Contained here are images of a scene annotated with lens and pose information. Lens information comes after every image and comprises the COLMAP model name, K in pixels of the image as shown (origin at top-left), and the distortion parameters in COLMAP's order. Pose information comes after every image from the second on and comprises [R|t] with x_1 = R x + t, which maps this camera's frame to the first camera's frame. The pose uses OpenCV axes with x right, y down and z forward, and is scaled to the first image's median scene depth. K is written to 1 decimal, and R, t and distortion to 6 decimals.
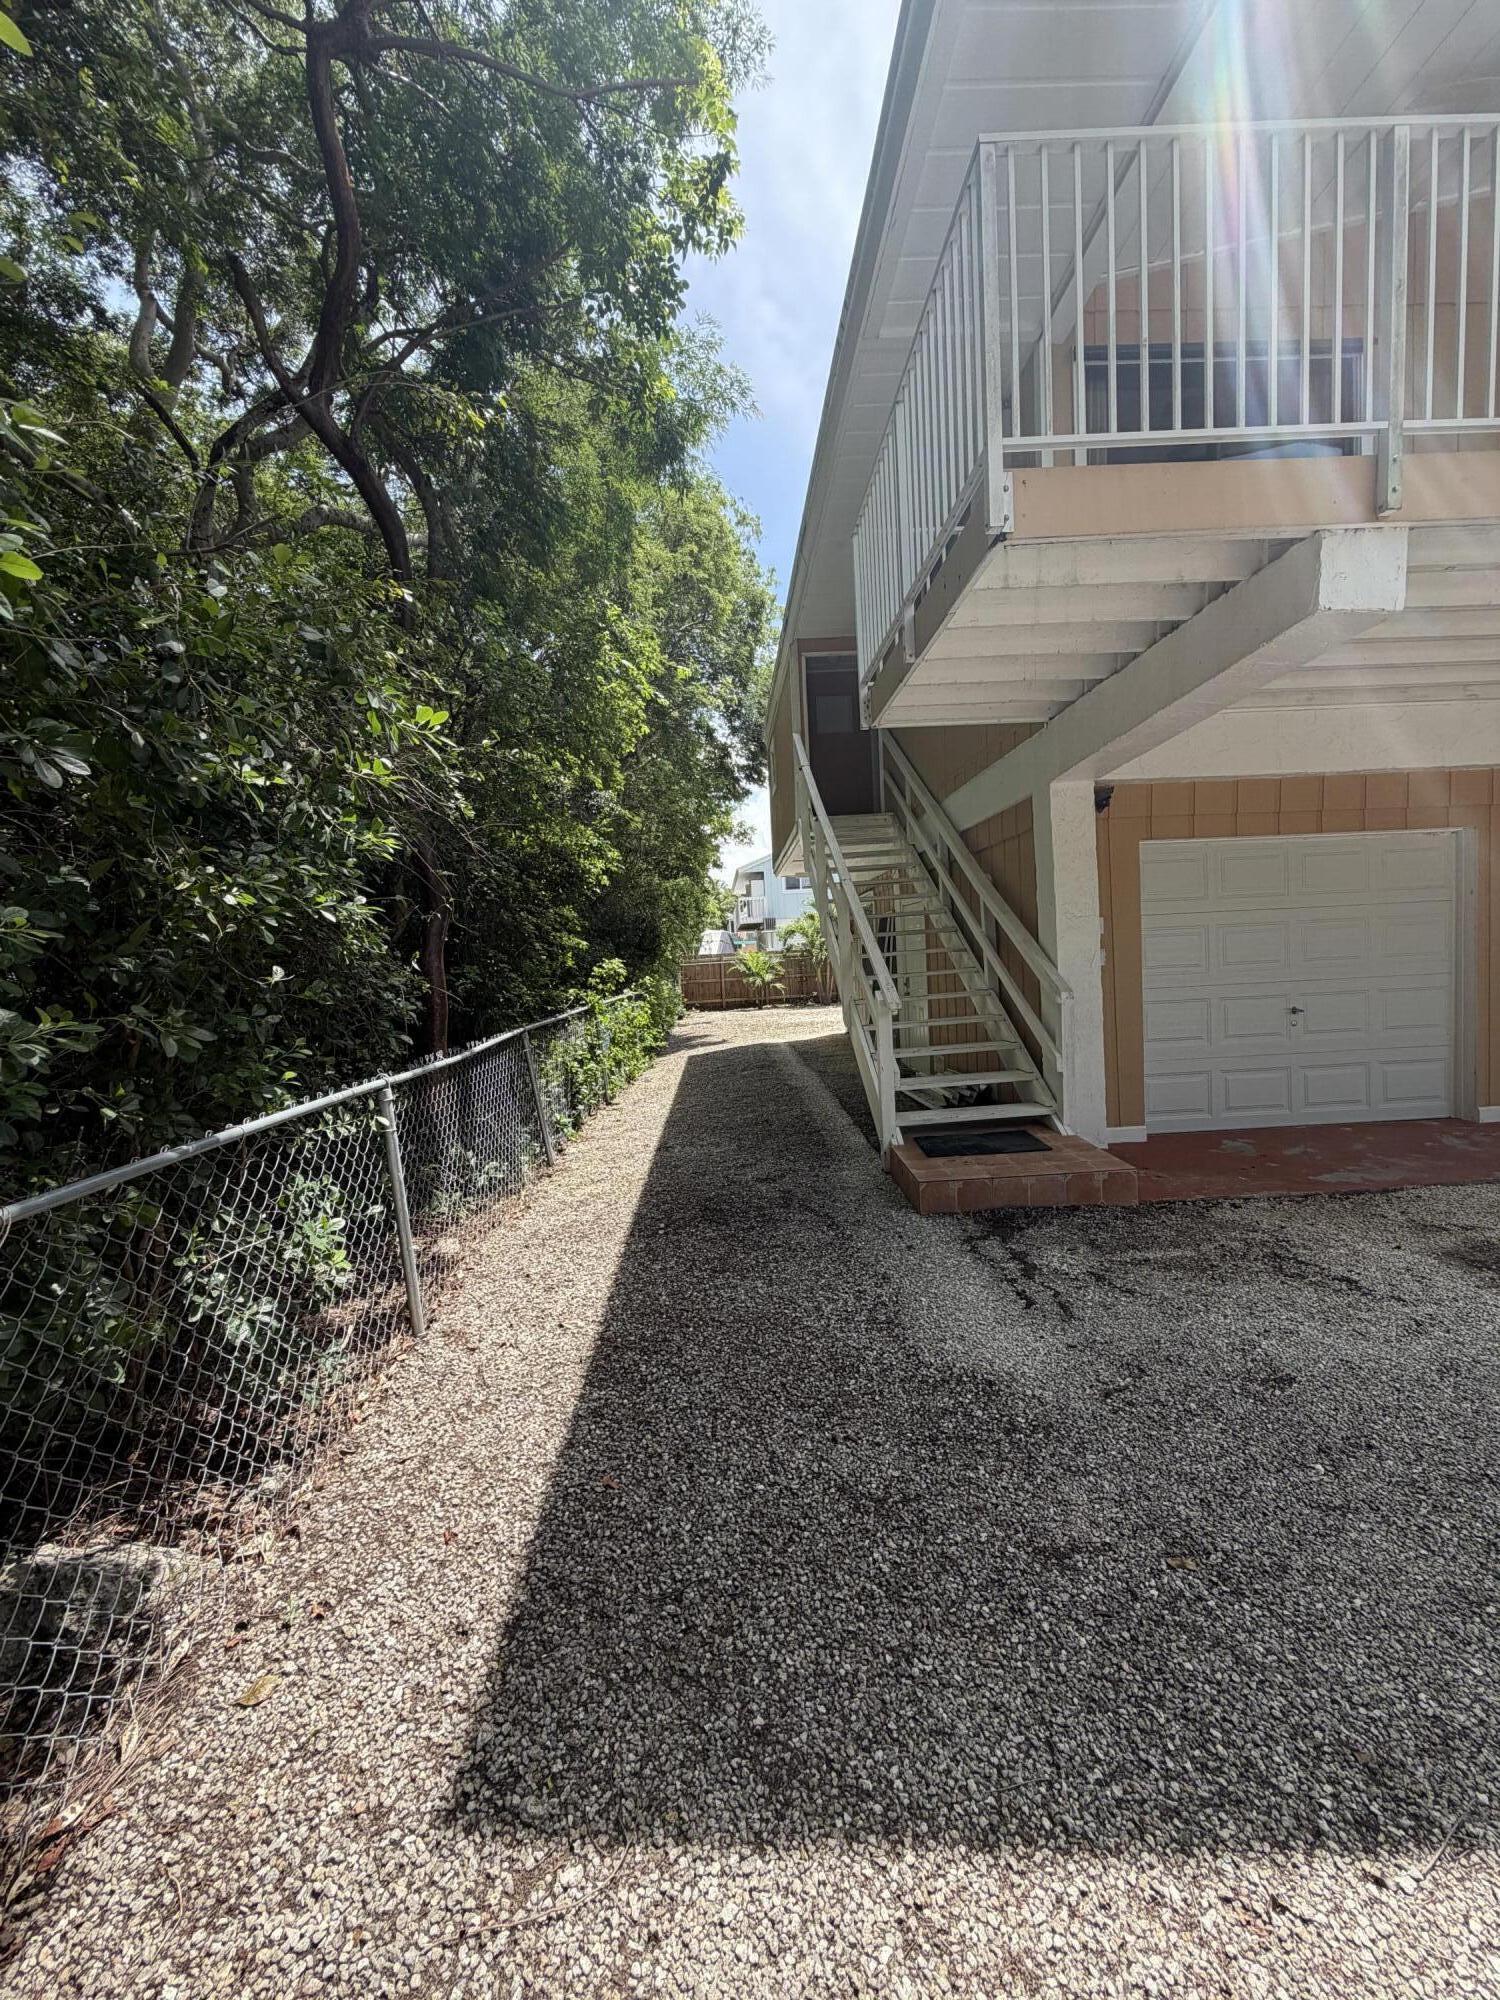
lens RADIAL K [[798.1, 0, 747.1], [0, 798.1, 995.9], [0, 0, 1]] dist [0.001003, 0.000220]
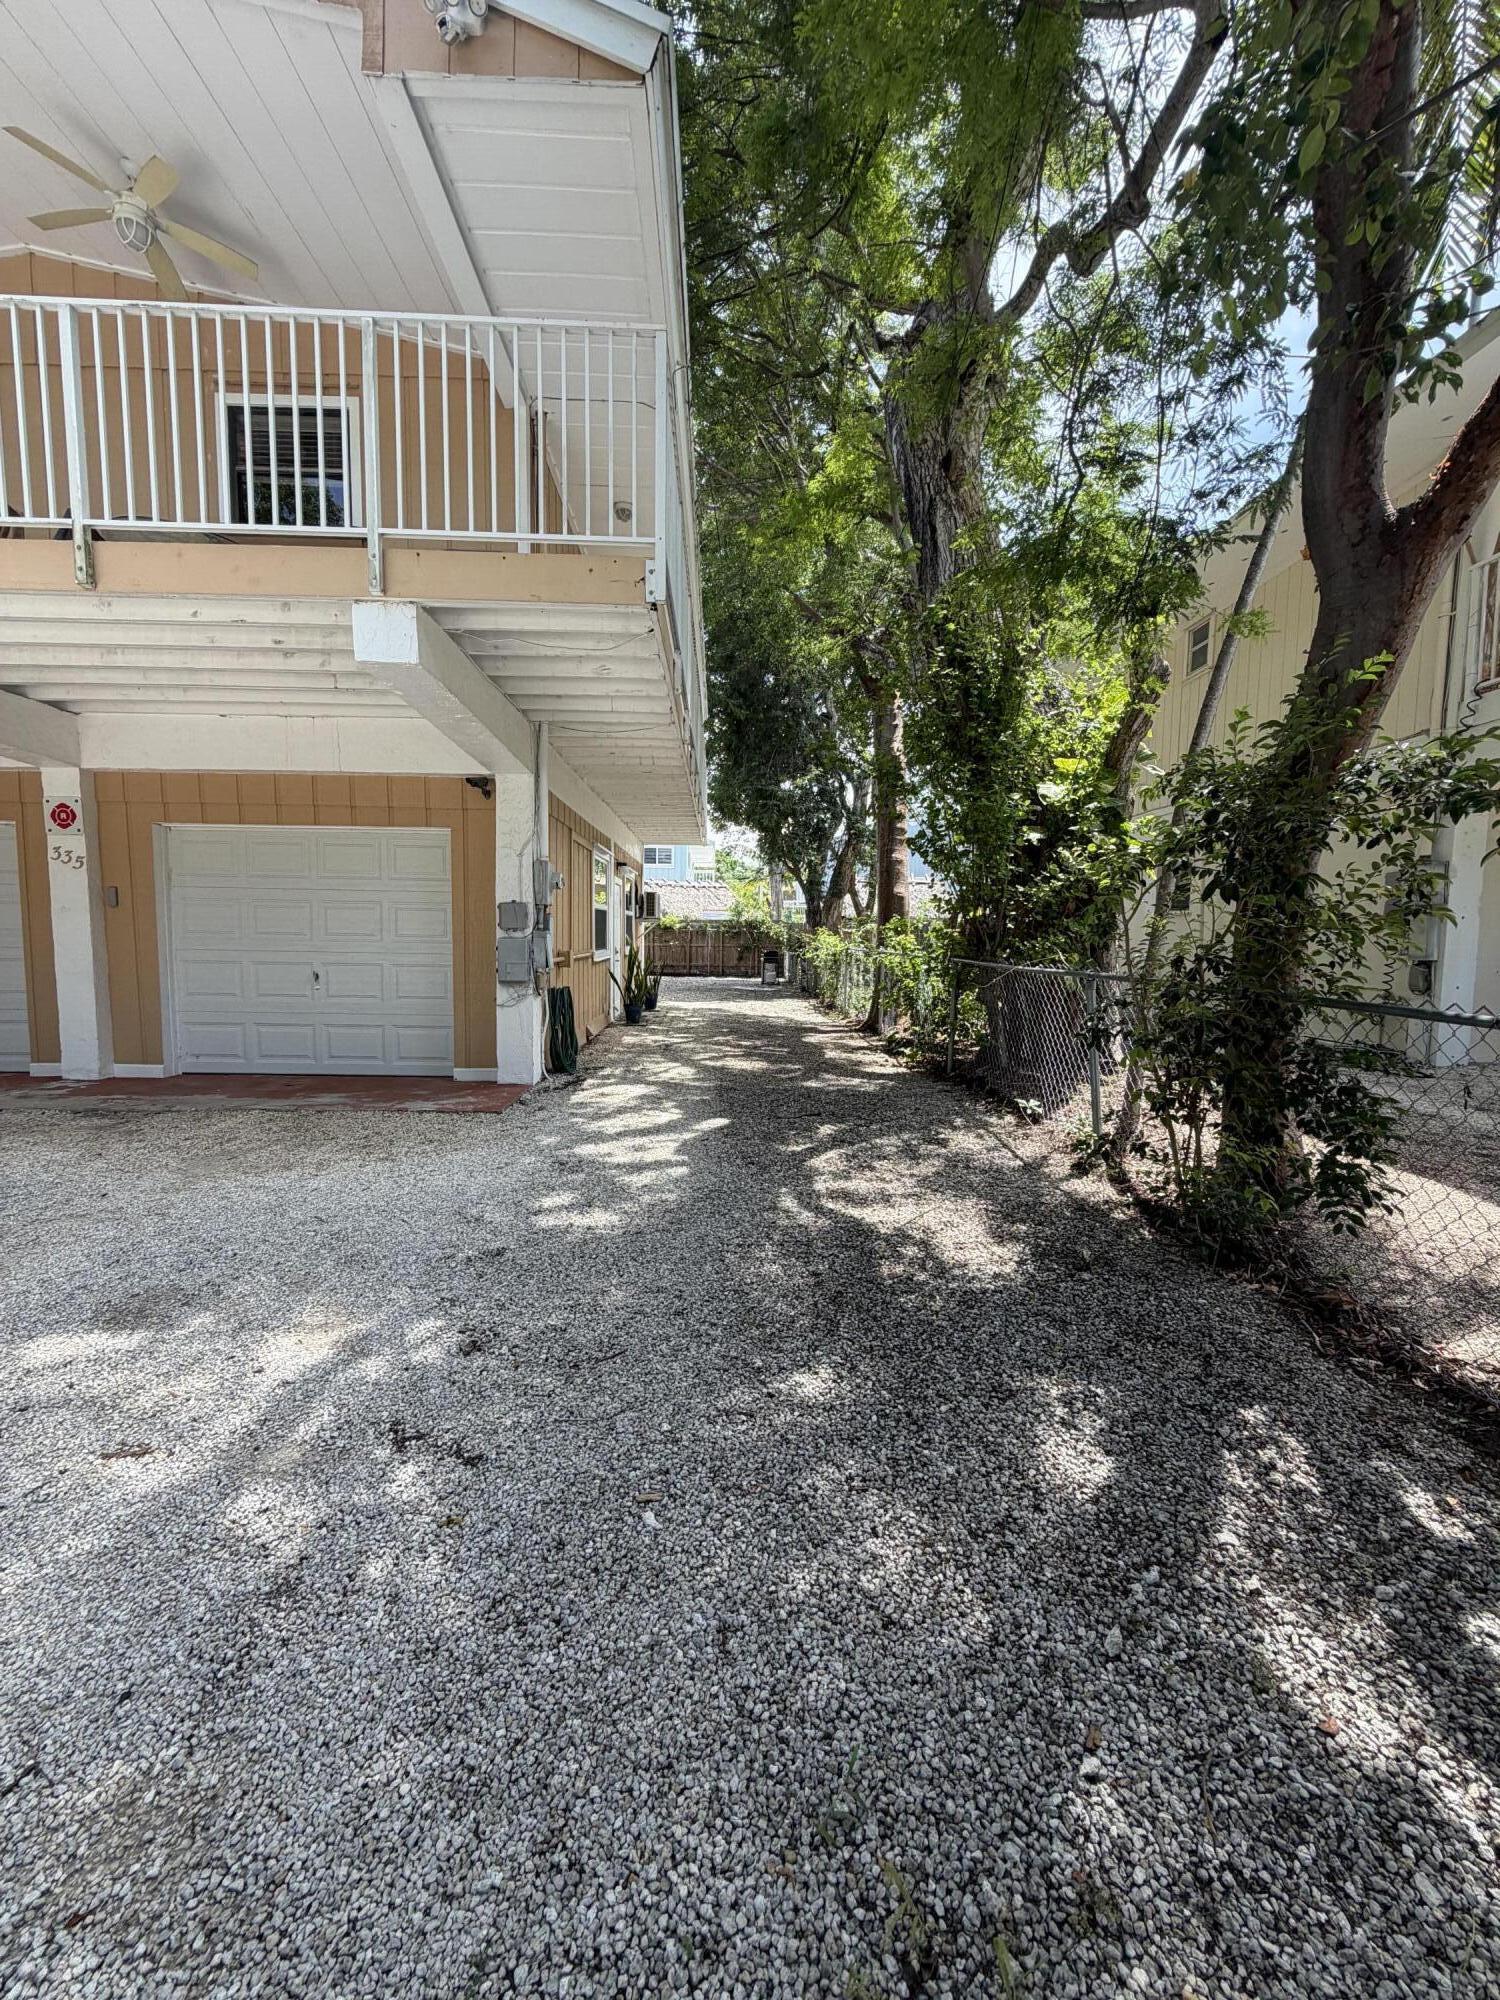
lens RADIAL K [[798.1, 0, 747.1], [0, 798.1, 995.9], [0, 0, 1]] dist [0.001003, 0.000220]
pose [[0.998941, 0.045326, -0.007861, 1.355061], [-0.044791, 0.997287, 0.058412, -0.051178], [0.010487, -0.057998, 0.998262, -0.172813]]
